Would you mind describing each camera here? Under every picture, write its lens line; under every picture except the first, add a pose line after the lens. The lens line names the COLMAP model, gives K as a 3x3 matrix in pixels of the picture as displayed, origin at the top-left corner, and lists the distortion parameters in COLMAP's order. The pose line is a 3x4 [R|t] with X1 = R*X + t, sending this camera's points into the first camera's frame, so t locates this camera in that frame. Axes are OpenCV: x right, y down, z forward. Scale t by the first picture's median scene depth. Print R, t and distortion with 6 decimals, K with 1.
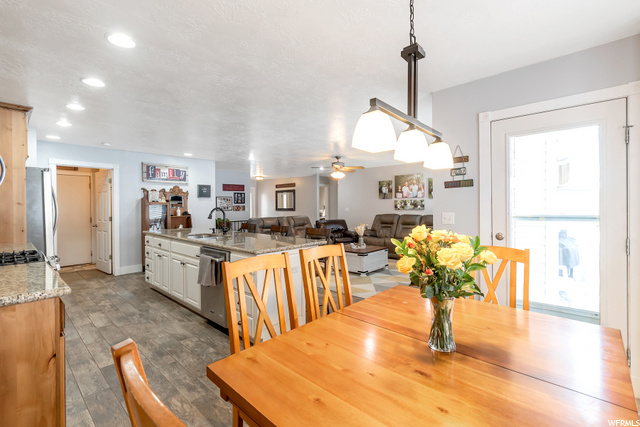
lens RADIAL K [[280.2, 0, 322.3], [0, 280.2, 204.5], [0, 0, 1]] dist [-0.000636, -0.000641]
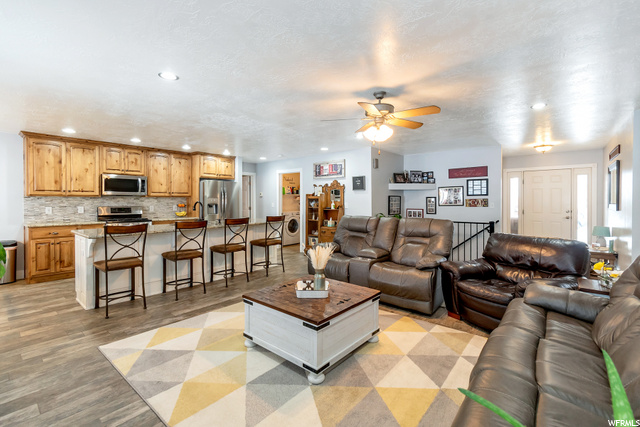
lens RADIAL K [[280.2, 0, 322.3], [0, 280.2, 204.5], [0, 0, 1]] dist [-0.000636, -0.000641]
pose [[0.042728, 0.017701, -0.998930, 0.488057], [0.006457, 0.999817, 0.017993, 0.004424], [0.999066, -0.007219, 0.042606, 0.857379]]
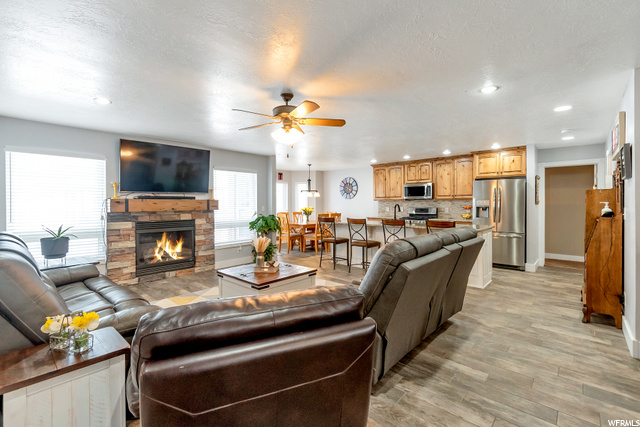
lens RADIAL K [[280.2, 0, 322.3], [0, 280.2, 204.5], [0, 0, 1]] dist [-0.000636, -0.000641]
pose [[-0.999717, 0.008594, 0.022190, -0.022739], [0.008581, 0.999963, -0.000709, 0.006597], [-0.022195, -0.000519, -0.999754, 1.394714]]
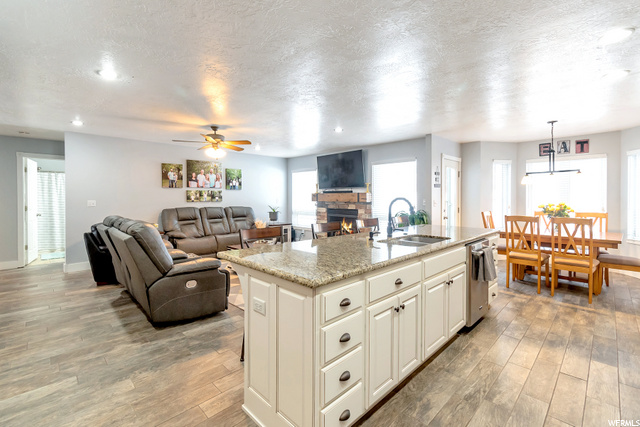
lens RADIAL K [[287.8, 0, 320.0], [0, 287.8, 194.8], [0, 0, 1]] dist [-0.001223, 0.000382]
pose [[0.072202, 0.012284, 0.997314, -0.631553], [-0.003268, 0.999922, -0.012079, 0.007987], [-0.997385, -0.002387, 0.072237, 0.663133]]
